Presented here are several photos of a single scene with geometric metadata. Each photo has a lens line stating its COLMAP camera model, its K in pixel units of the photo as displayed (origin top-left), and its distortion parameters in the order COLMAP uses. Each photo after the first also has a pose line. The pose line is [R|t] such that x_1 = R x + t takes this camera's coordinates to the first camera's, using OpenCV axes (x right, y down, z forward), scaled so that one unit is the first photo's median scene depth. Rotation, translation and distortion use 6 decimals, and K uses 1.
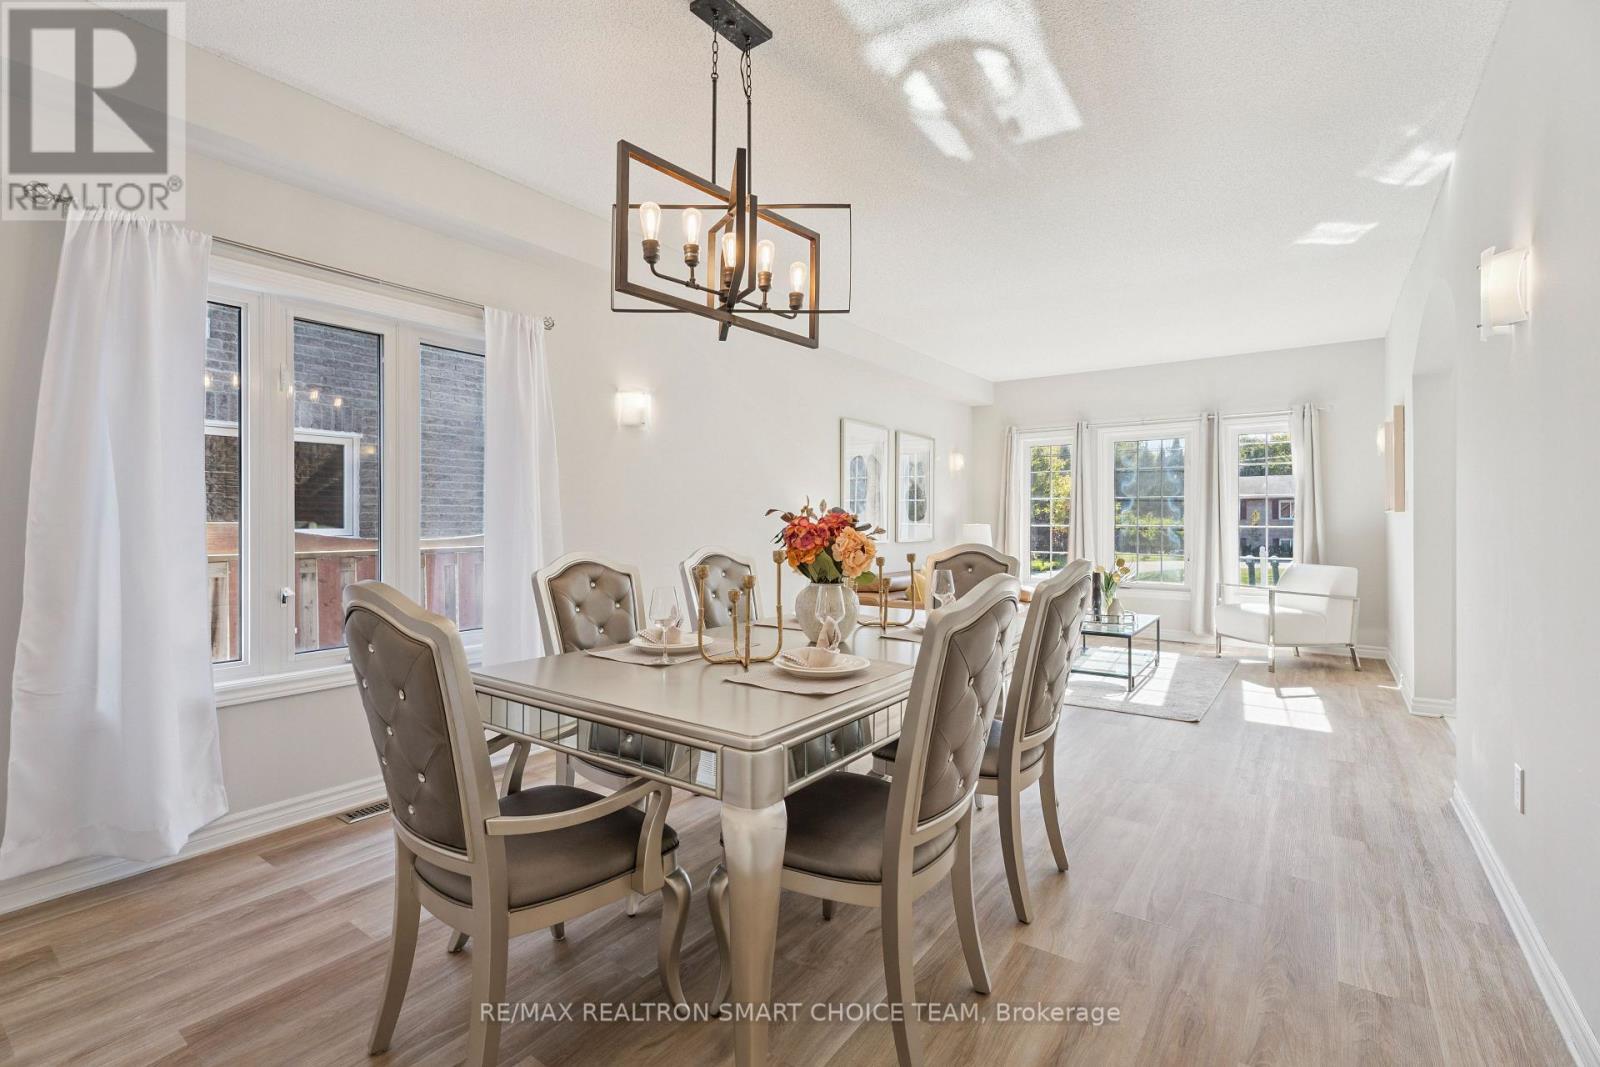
lens RADIAL K [[704.0, 0, 801.7], [0, 704.0, 526.4], [0, 0, 1]] dist [0.000300, 0.000479]
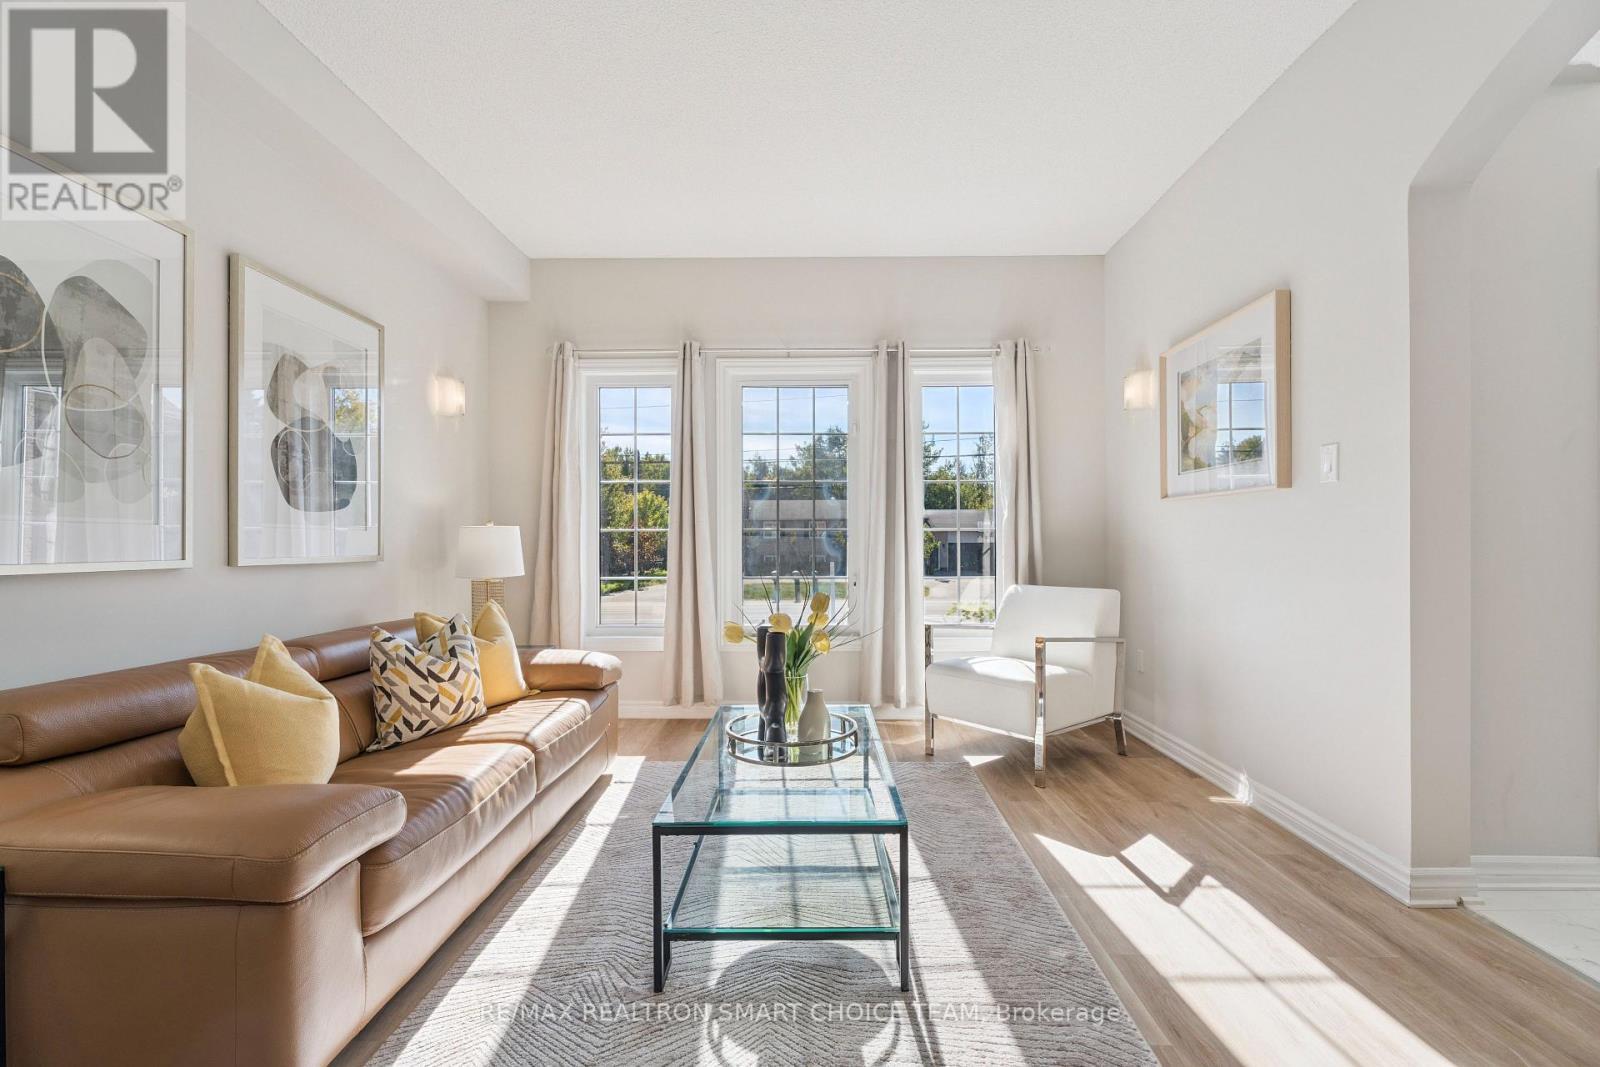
lens RADIAL K [[704.0, 0, 801.7], [0, 704.0, 526.4], [0, 0, 1]] dist [0.000300, 0.000479]
pose [[0.821732, 0.011179, 0.569764, 0.168747], [0.007221, 0.999523, -0.030026, 0.016001], [-0.569828, 0.028788, 0.821259, 0.544079]]
